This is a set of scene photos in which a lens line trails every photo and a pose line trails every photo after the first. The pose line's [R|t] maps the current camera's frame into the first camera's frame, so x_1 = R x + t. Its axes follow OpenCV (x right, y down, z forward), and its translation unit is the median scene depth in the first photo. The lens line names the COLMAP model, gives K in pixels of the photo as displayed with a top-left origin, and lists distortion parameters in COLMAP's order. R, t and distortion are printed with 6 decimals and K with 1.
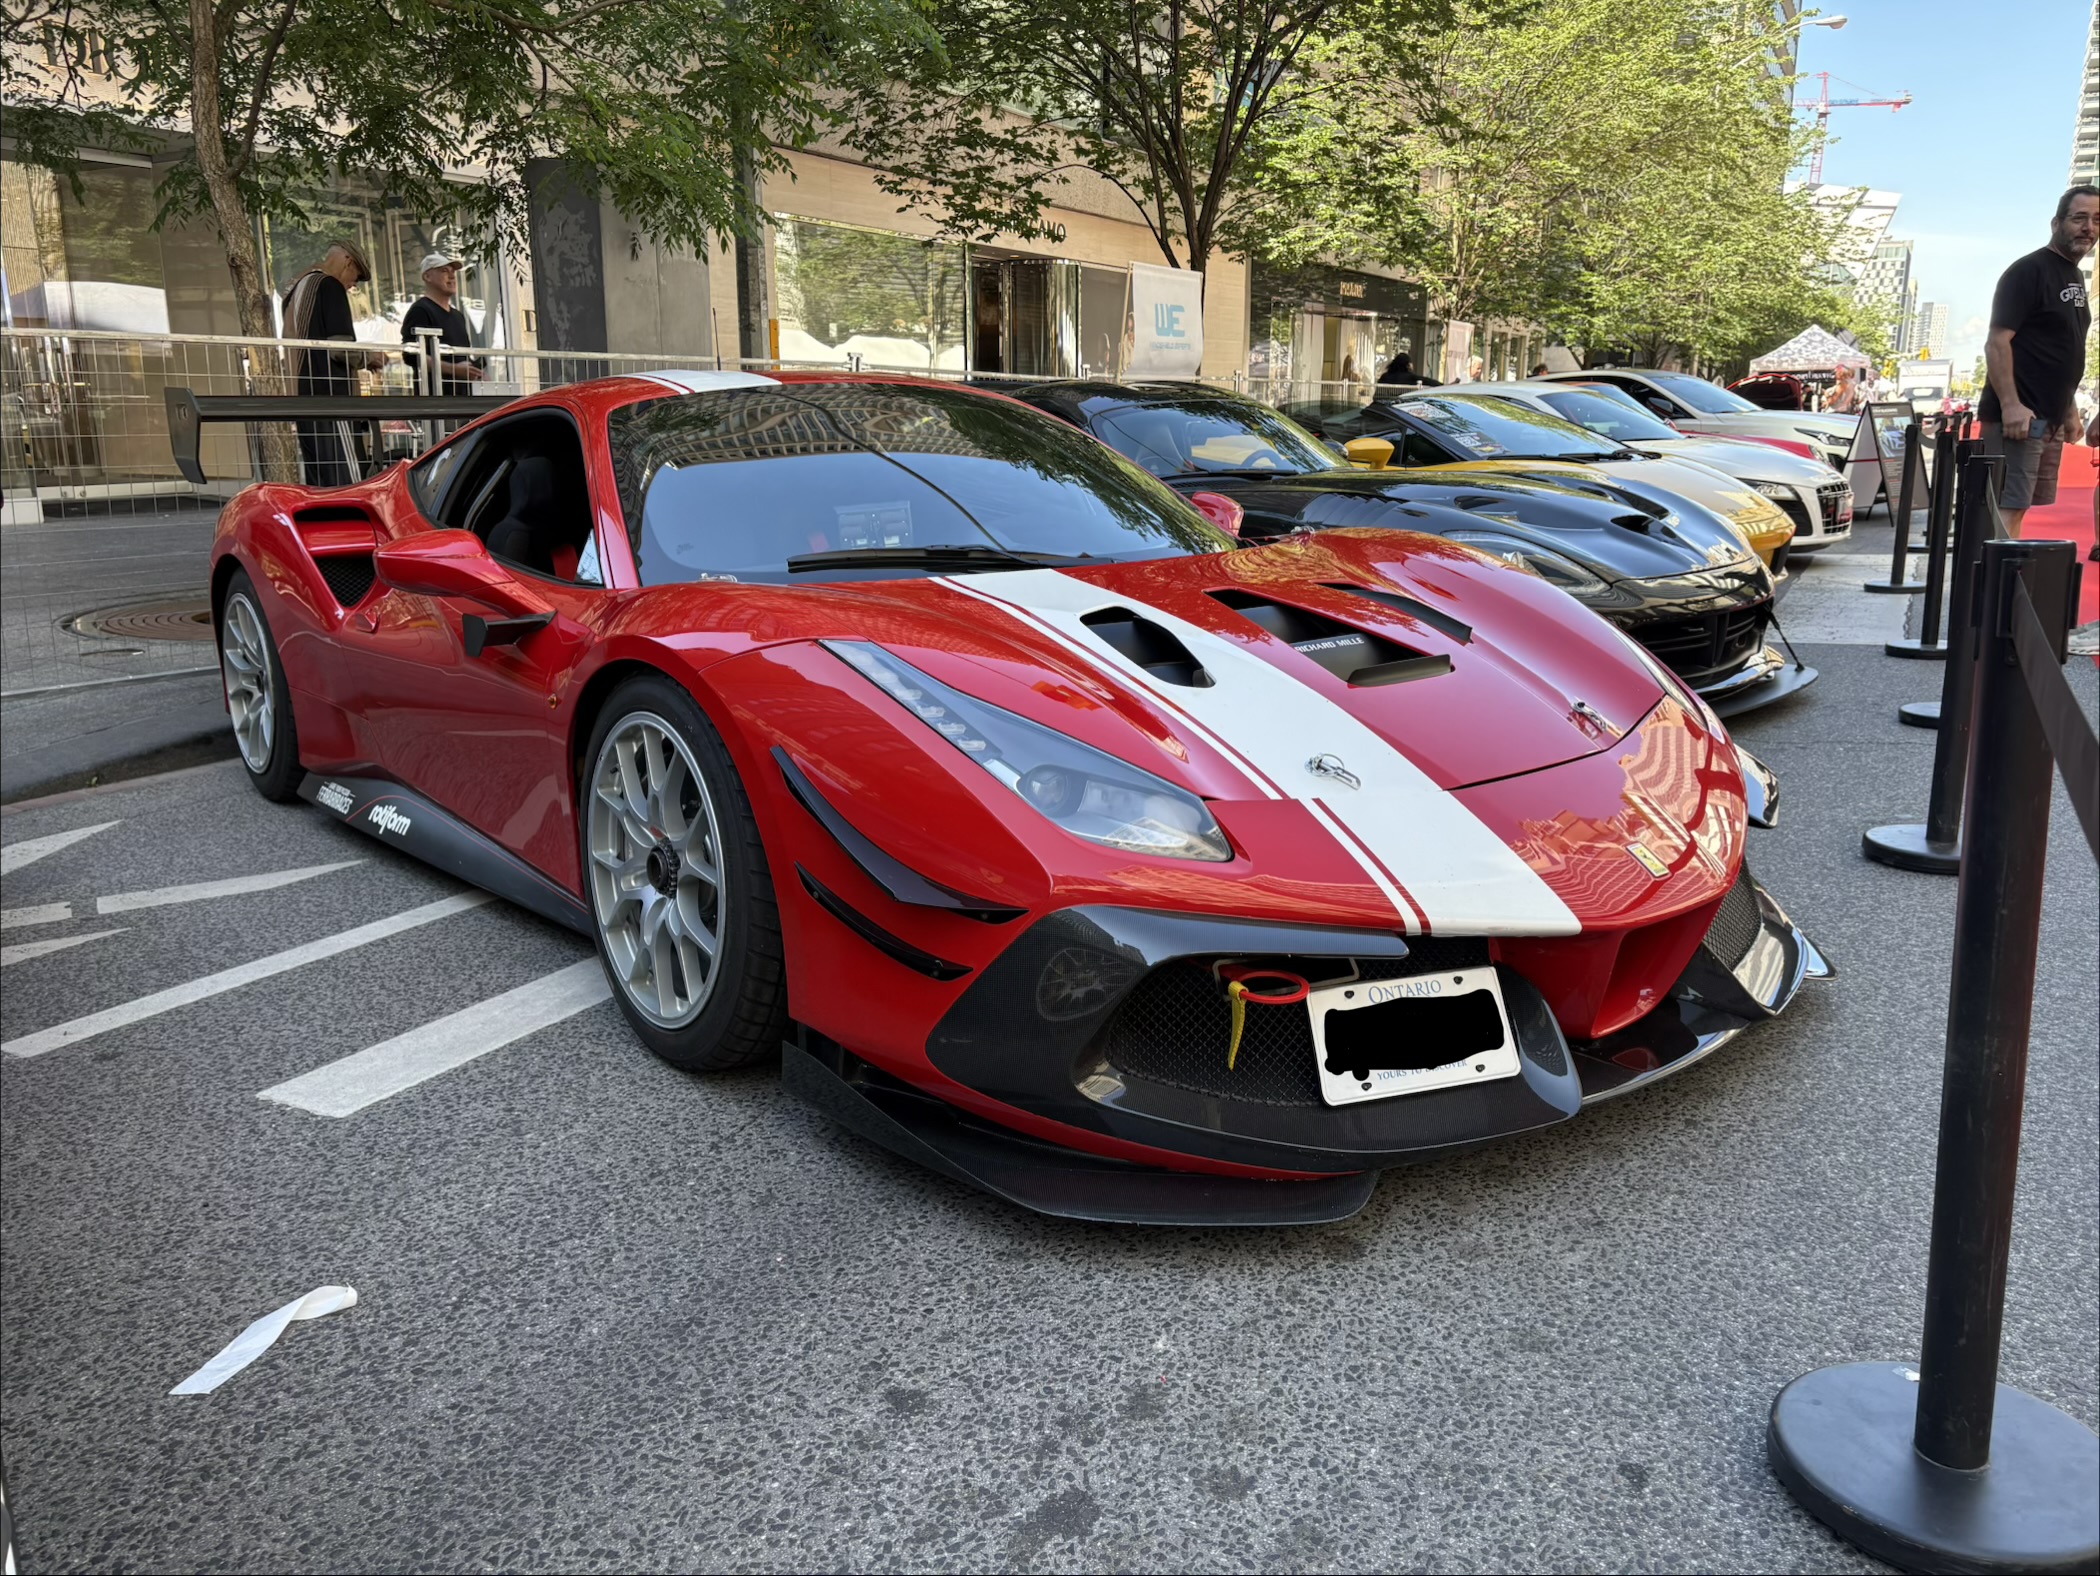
lens RADIAL K [[1606.3, 0, 1050.0], [0, 1606.3, 788.0], [0, 0, 1]] dist [0.021917, 0.003246]
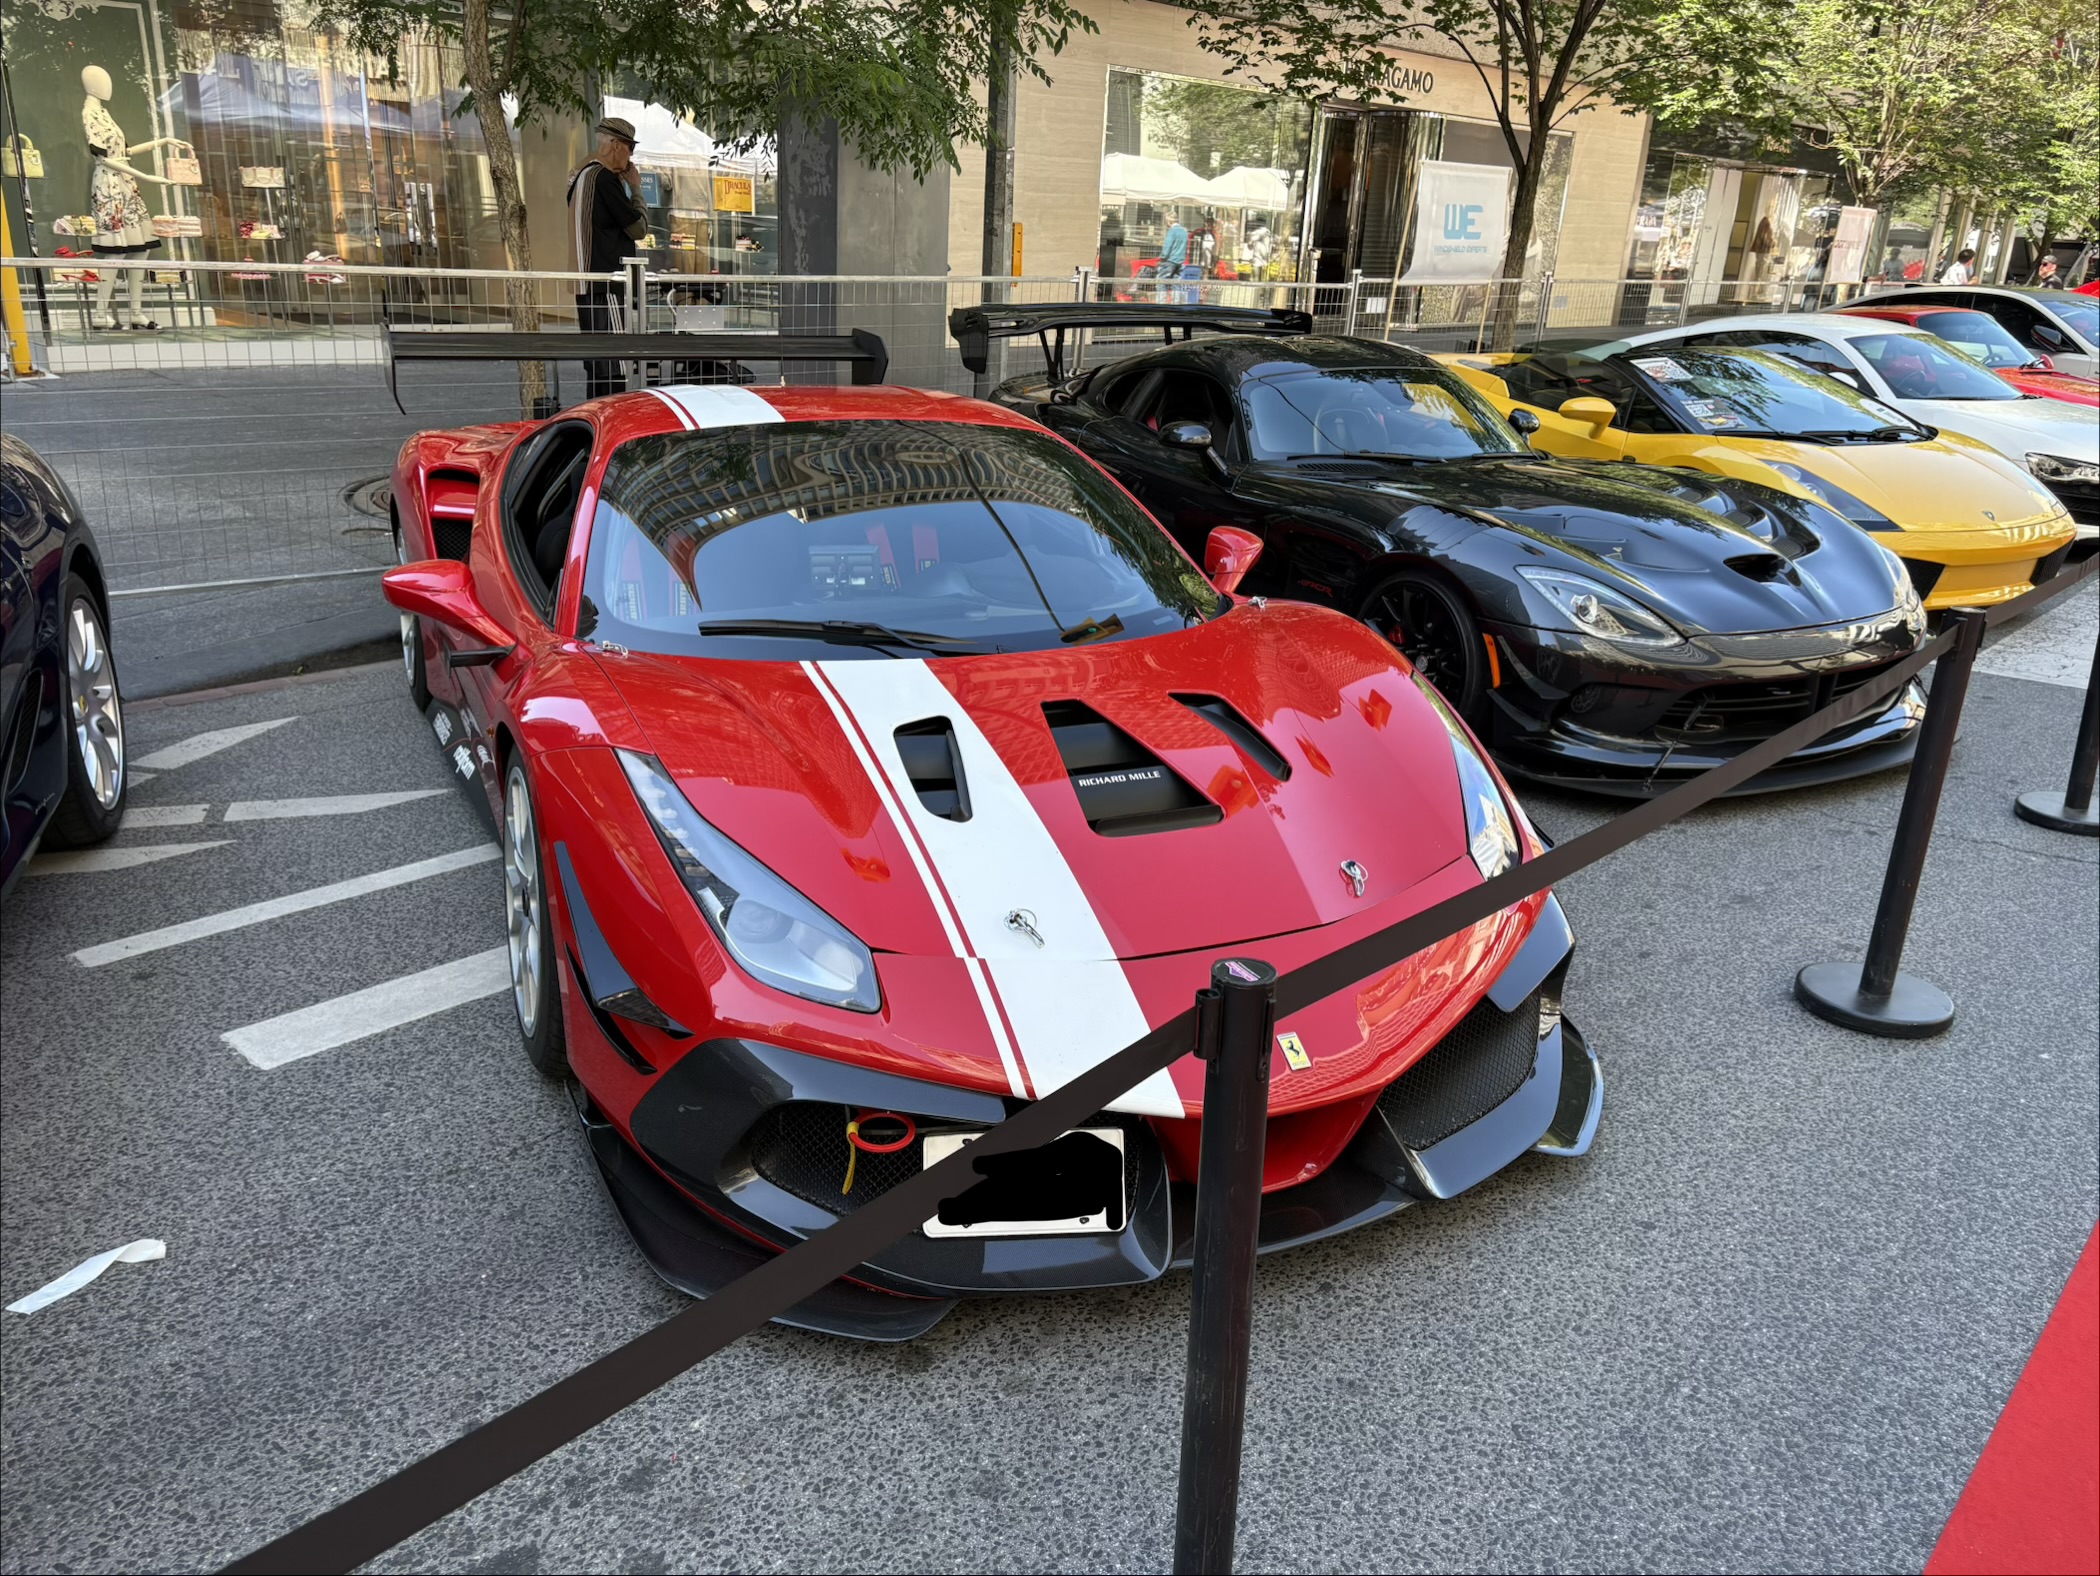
lens RADIAL K [[1624.4, 0, 1075.3], [0, 1624.4, 795.3], [0, 0, 1]] dist [0.017987, 0.016109]
pose [[0.969530, 0.127511, -0.209169, 0.330881], [-0.102658, 0.986744, 0.125691, -0.186823], [0.222423, -0.100388, 0.969768, -0.049302]]
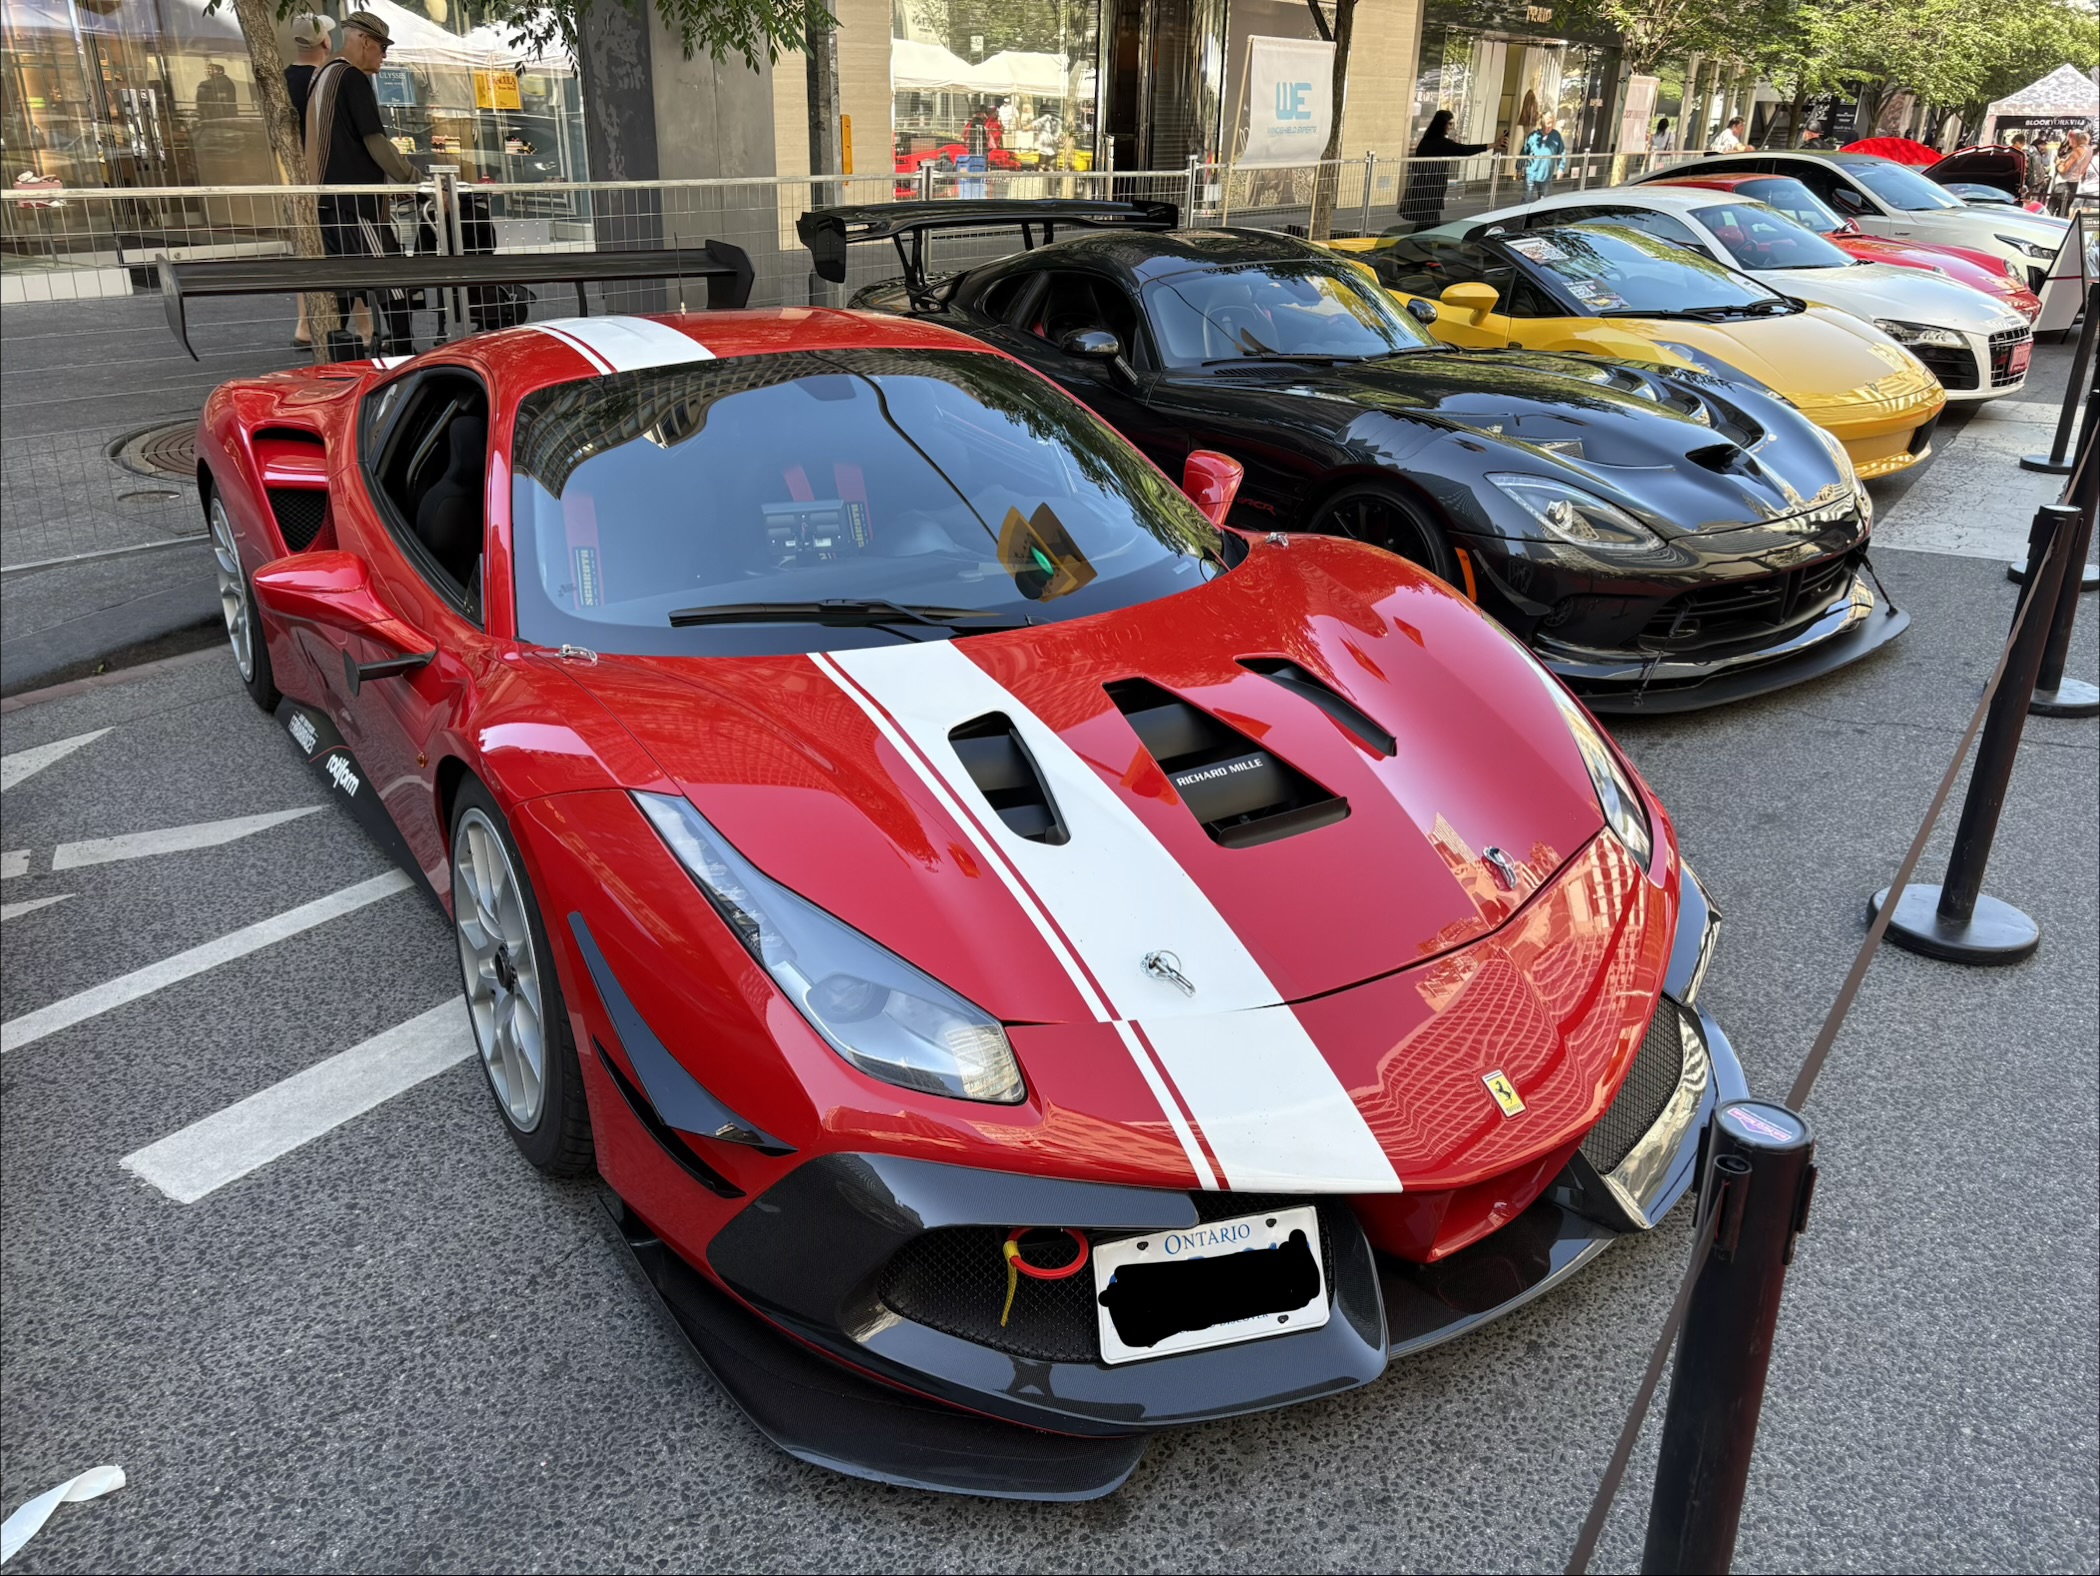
lens RADIAL K [[1585.8, 0, 1063.6], [0, 1585.8, 788.7], [0, 0, 1]] dist [0.082646, -0.098785]
pose [[0.994923, 0.061293, -0.079818, 0.140302], [-0.046359, 0.983104, 0.177078, -0.210425], [0.089323, -0.172479, 0.980955, 0.085909]]
